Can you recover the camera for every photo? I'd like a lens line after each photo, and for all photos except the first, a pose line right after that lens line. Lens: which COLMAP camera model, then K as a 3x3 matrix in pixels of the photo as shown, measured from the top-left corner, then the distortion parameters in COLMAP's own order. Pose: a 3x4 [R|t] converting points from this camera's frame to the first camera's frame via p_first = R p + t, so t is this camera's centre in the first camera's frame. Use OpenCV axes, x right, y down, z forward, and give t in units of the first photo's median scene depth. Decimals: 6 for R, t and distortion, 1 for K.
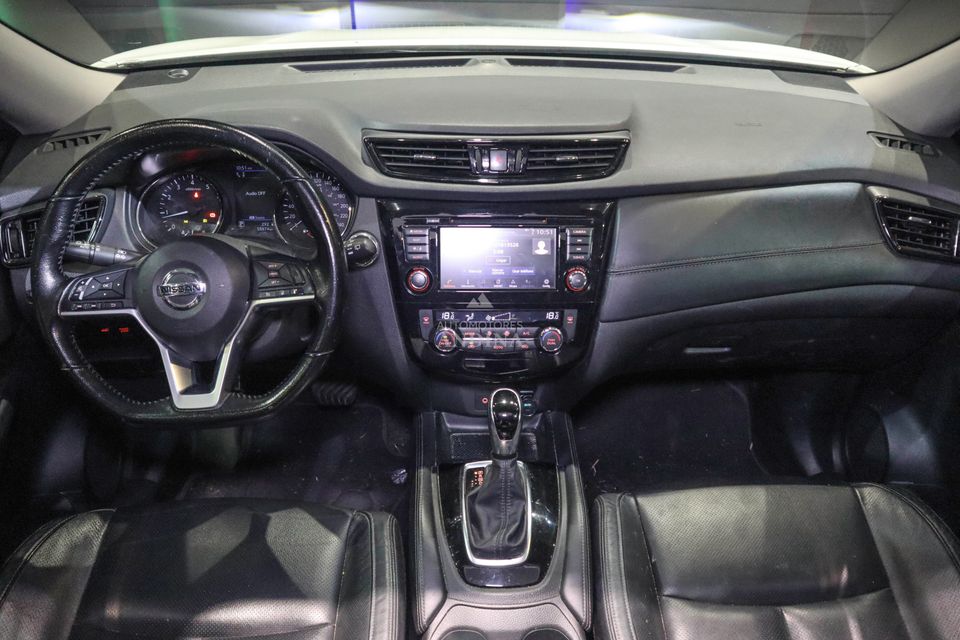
lens RADIAL K [[715.8, 0, 477.4], [0, 715.8, 318.9], [0, 0, 1]] dist [-0.072250, 0.011561]
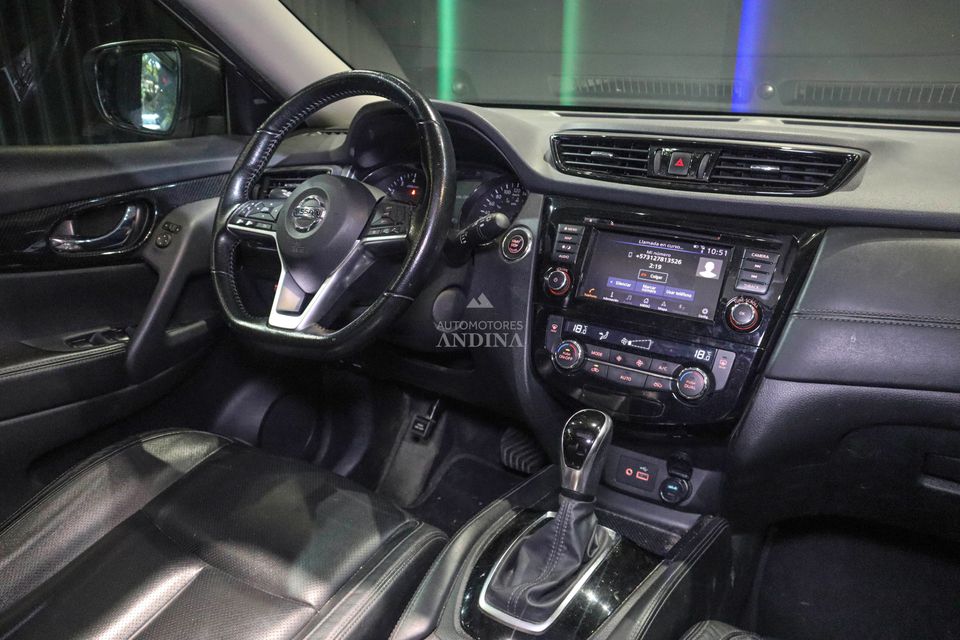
lens RADIAL K [[715.8, 0, 485.8], [0, 715.8, 320.8], [0, 0, 1]] dist [-0.072250, 0.011561]
pose [[0.819852, 0.169866, -0.546798, 0.328123], [-0.316607, 0.930194, -0.185741, 0.178929], [0.477077, 0.325400, 0.816402, 0.254158]]
